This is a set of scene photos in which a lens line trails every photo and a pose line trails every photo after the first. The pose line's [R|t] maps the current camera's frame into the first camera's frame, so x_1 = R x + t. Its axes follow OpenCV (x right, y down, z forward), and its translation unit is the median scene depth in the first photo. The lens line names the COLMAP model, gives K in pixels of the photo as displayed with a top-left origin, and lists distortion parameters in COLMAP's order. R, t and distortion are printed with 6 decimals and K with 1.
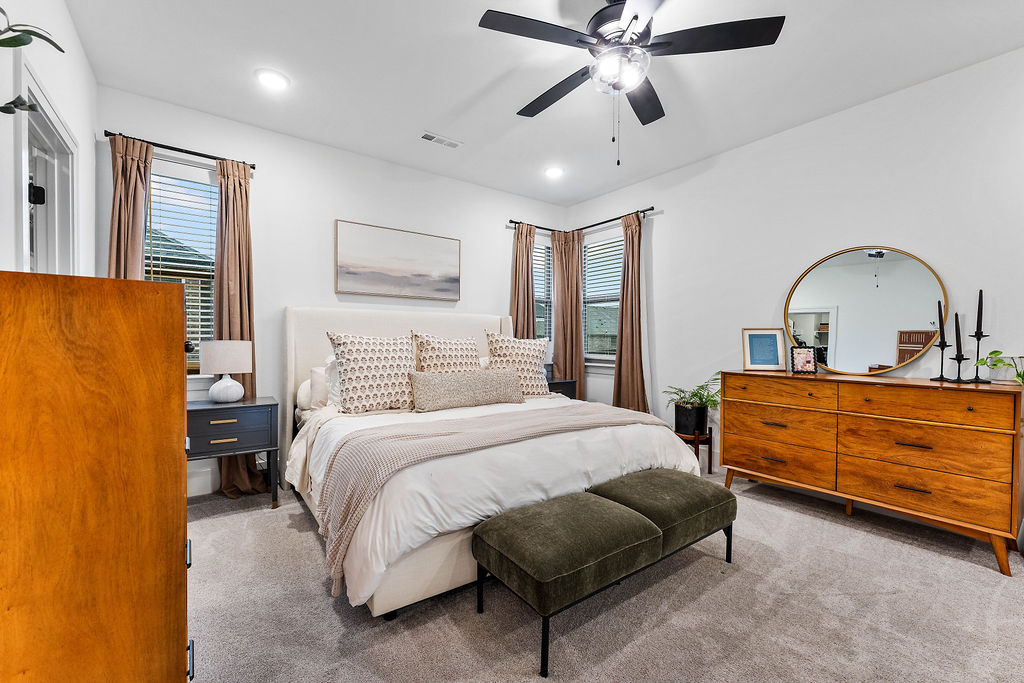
lens RADIAL K [[419.7, 0, 513.2], [0, 419.7, 338.2], [0, 0, 1]] dist [-0.001110, 0.000020]
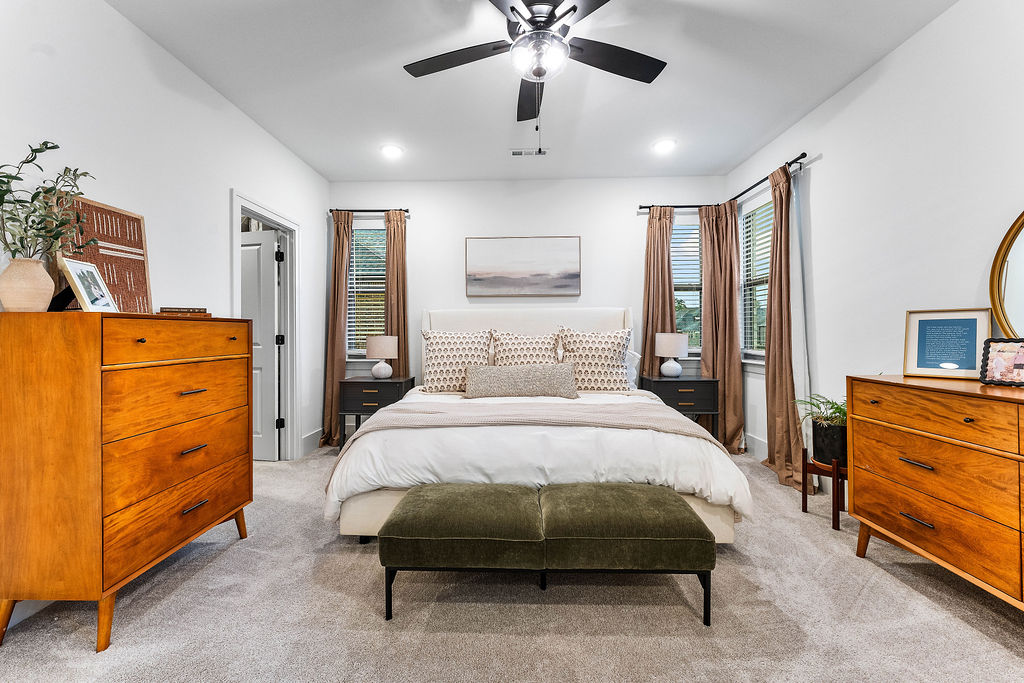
lens RADIAL K [[413.4, 0, 507.6], [0, 413.4, 324.7], [0, 0, 1]] dist [-0.001098, -0.000106]
pose [[0.787828, -0.023689, -0.615440, 0.484697], [0.013278, 0.999681, -0.021482, 0.003171], [0.615753, 0.008752, 0.787891, 0.128226]]
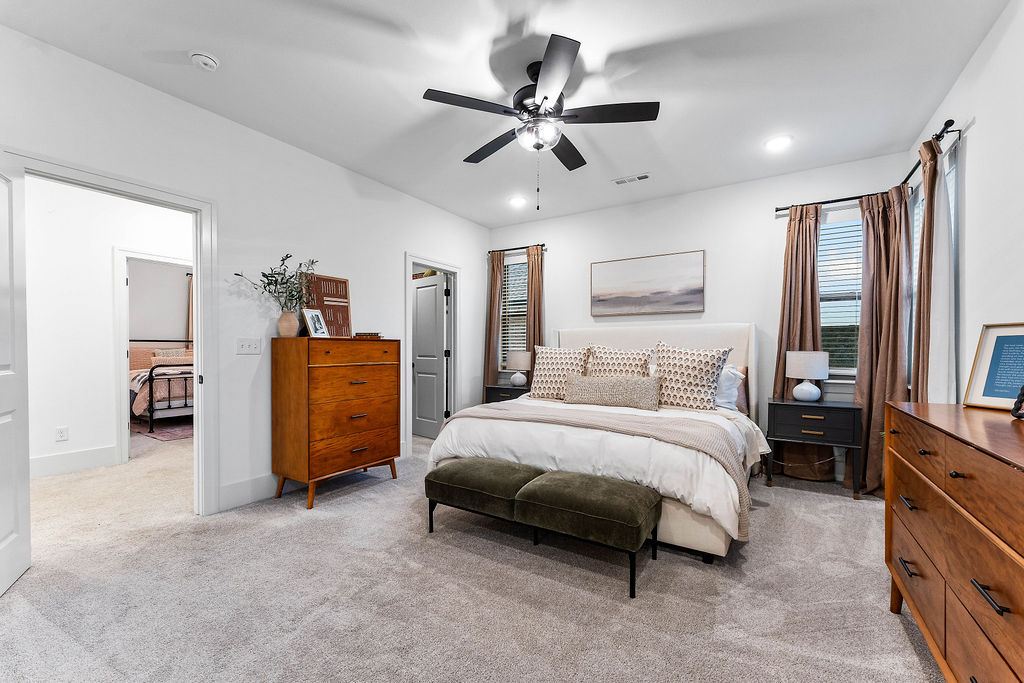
lens RADIAL K [[420.7, 0, 514.5], [0, 420.7, 346.9], [0, 0, 1]] dist [0.000968, 0.000111]
pose [[0.363013, -0.012914, -0.931694, 0.873116], [0.004169, 0.999916, -0.012235, 0.007333], [0.931775, 0.000557, 0.363037, 0.303445]]
